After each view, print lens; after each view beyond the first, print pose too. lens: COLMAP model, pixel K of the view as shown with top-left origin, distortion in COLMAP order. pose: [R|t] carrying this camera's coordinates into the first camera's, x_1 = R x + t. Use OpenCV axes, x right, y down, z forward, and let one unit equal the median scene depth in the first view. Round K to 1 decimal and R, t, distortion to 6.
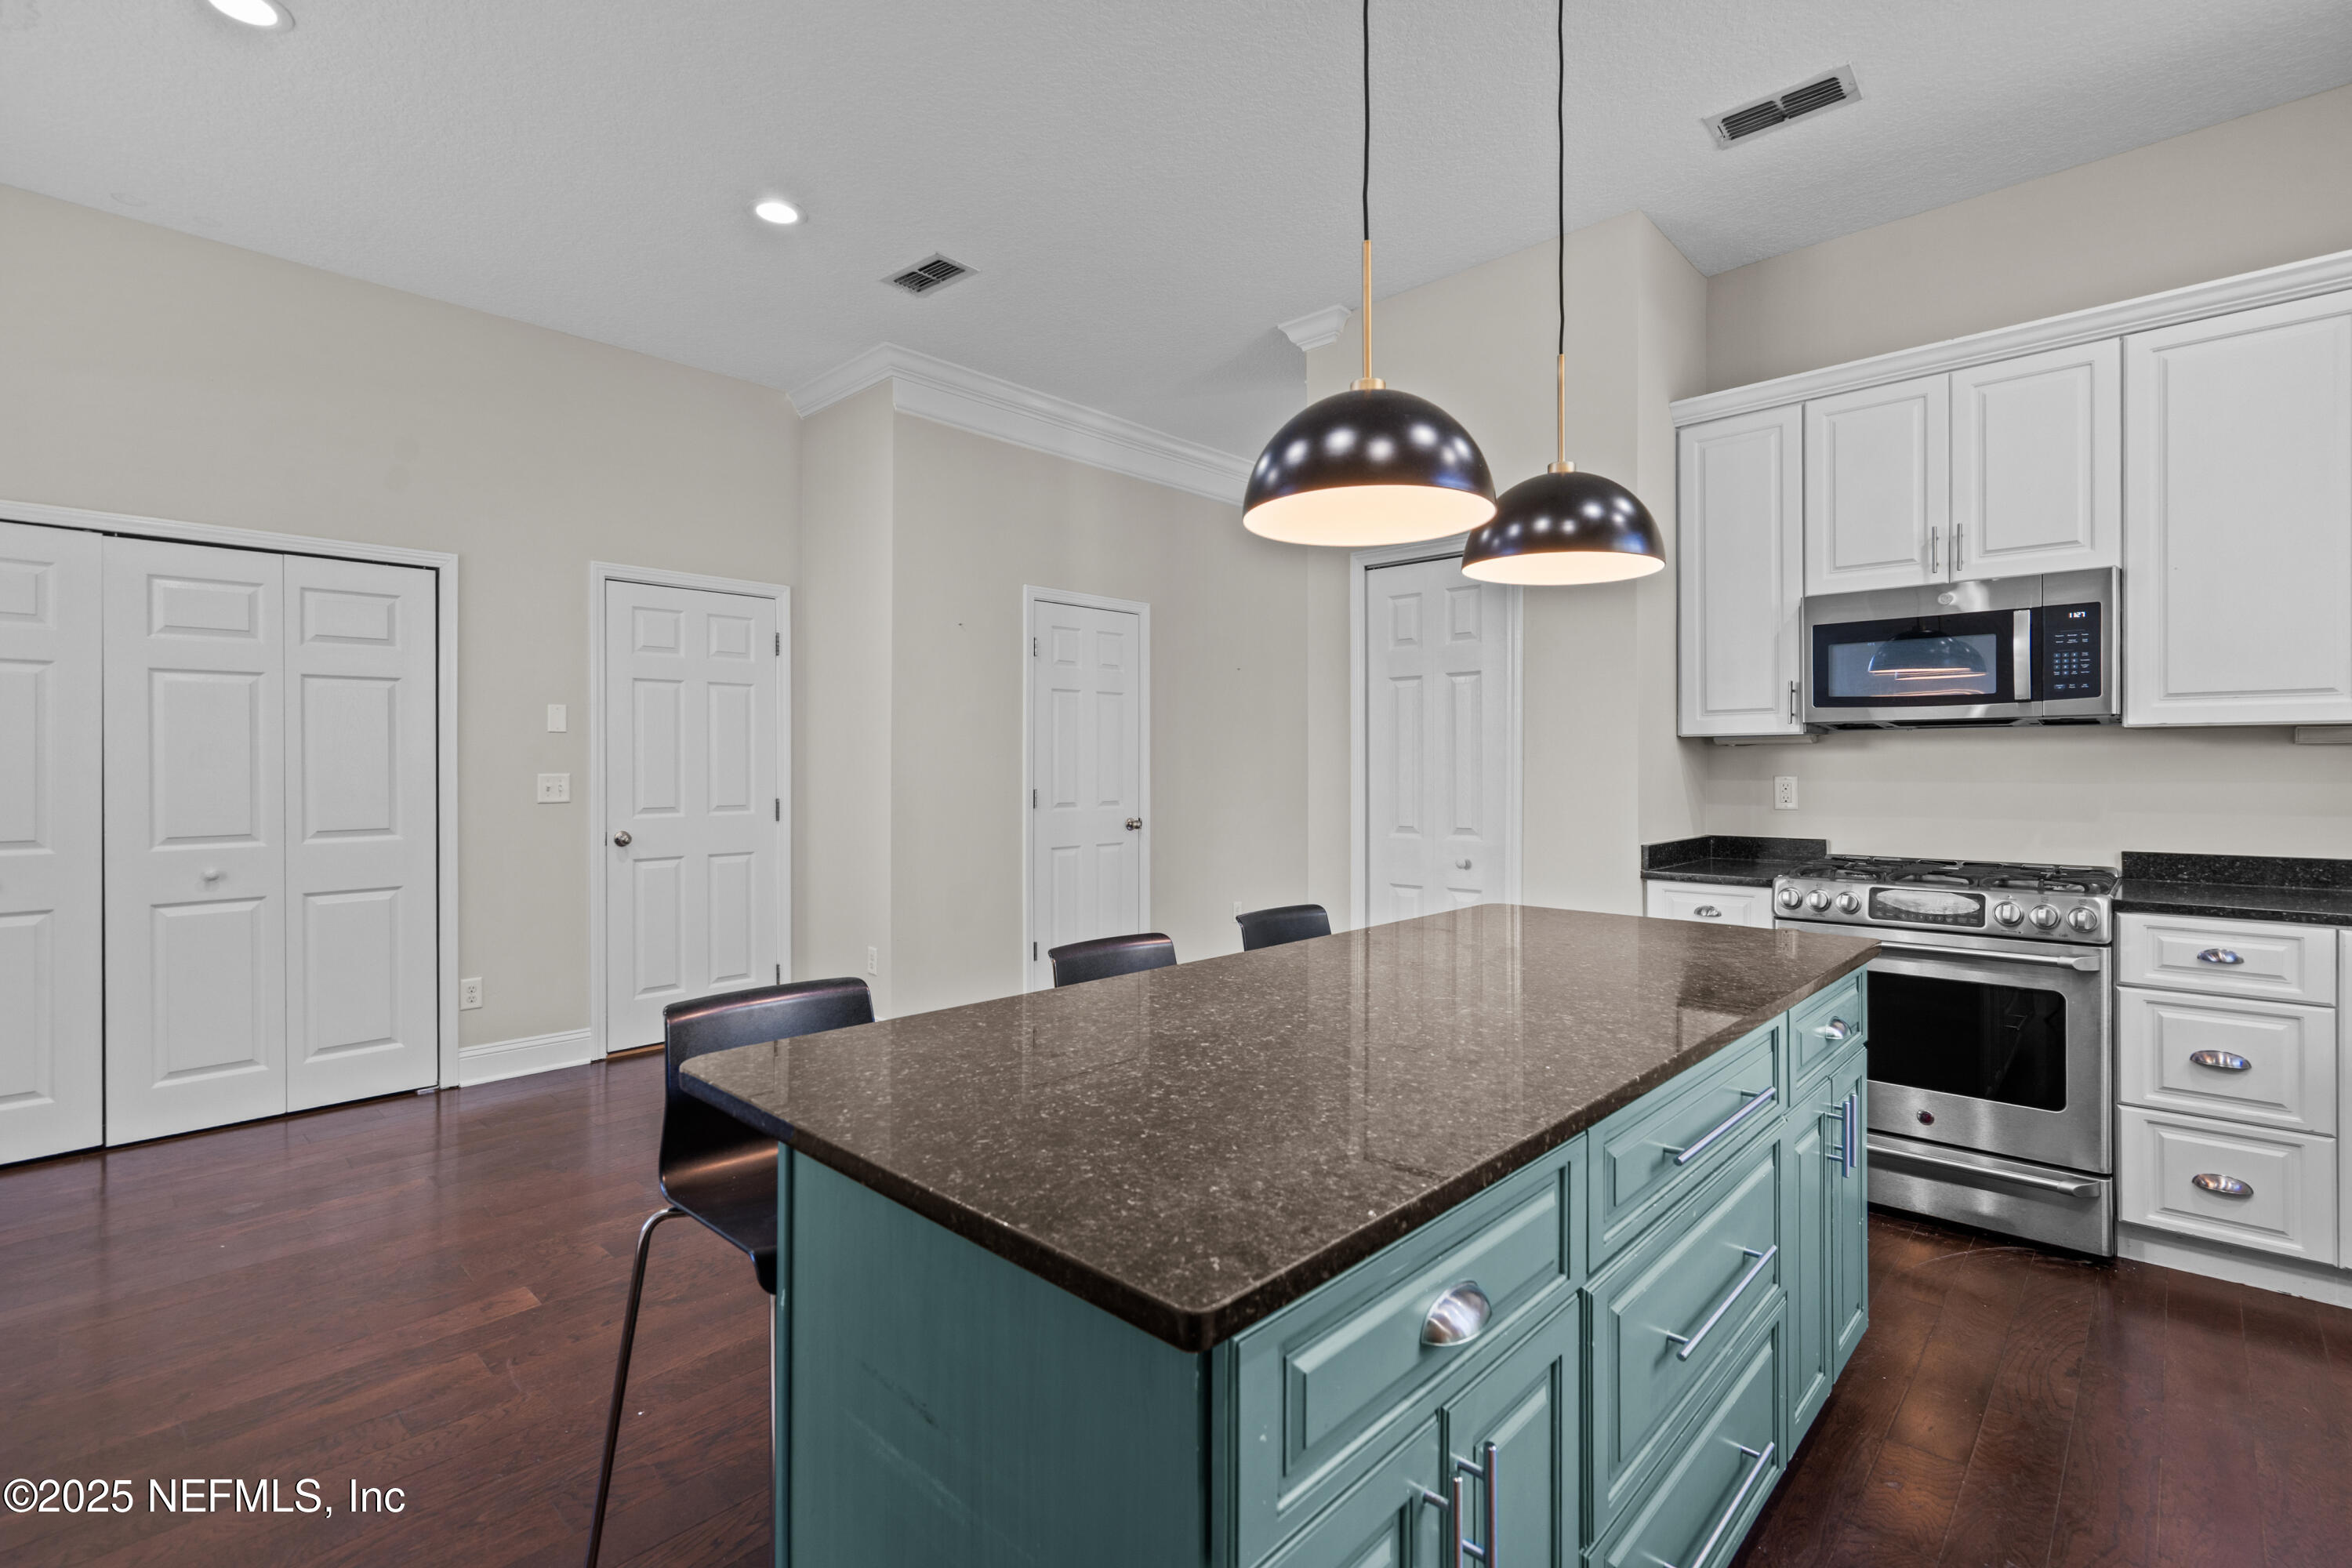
lens RADIAL K [[1076.1, 0, 1183.2], [0, 1076.1, 767.3], [0, 0, 1]] dist [-0.006398, 0.003271]
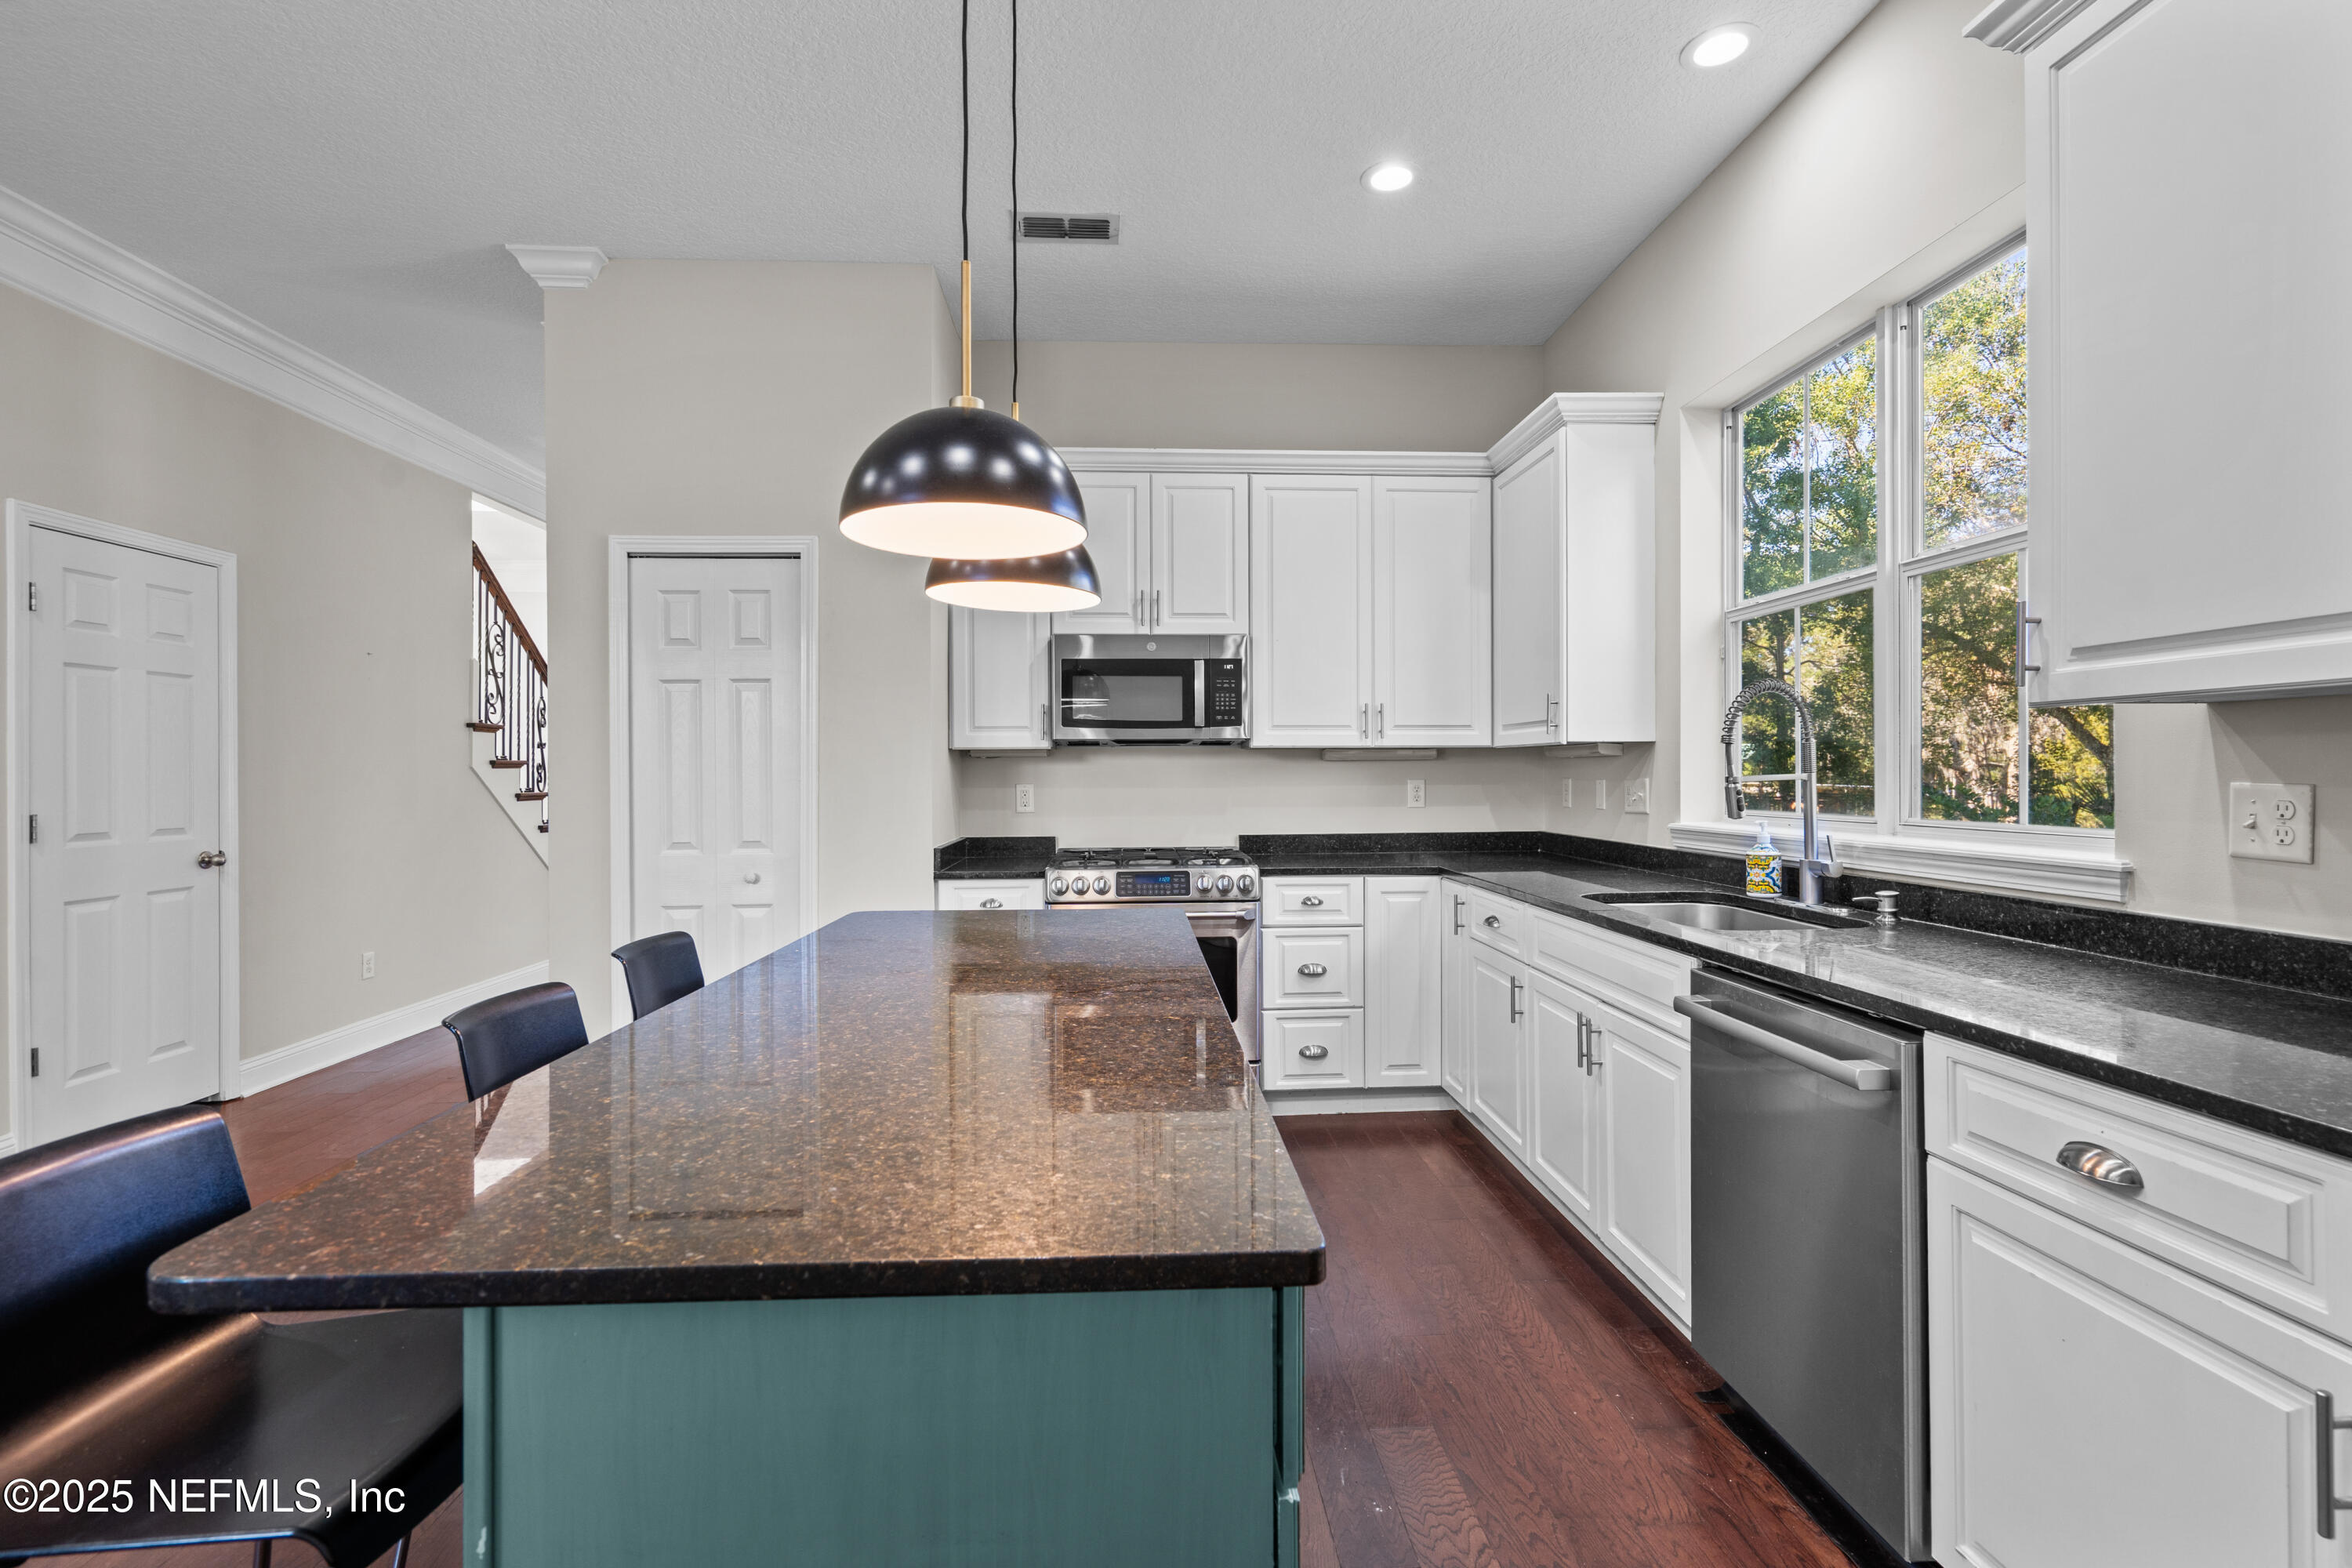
lens RADIAL K [[1076.1, 0, 1182.2], [0, 1076.1, 777.0], [0, 0, 1]] dist [-0.006398, 0.003271]
pose [[0.689403, -0.003224, 0.724371, -0.200060], [0.004551, 0.999990, 0.000120, 0.001111], [-0.724364, 0.003214, 0.689410, 0.069714]]
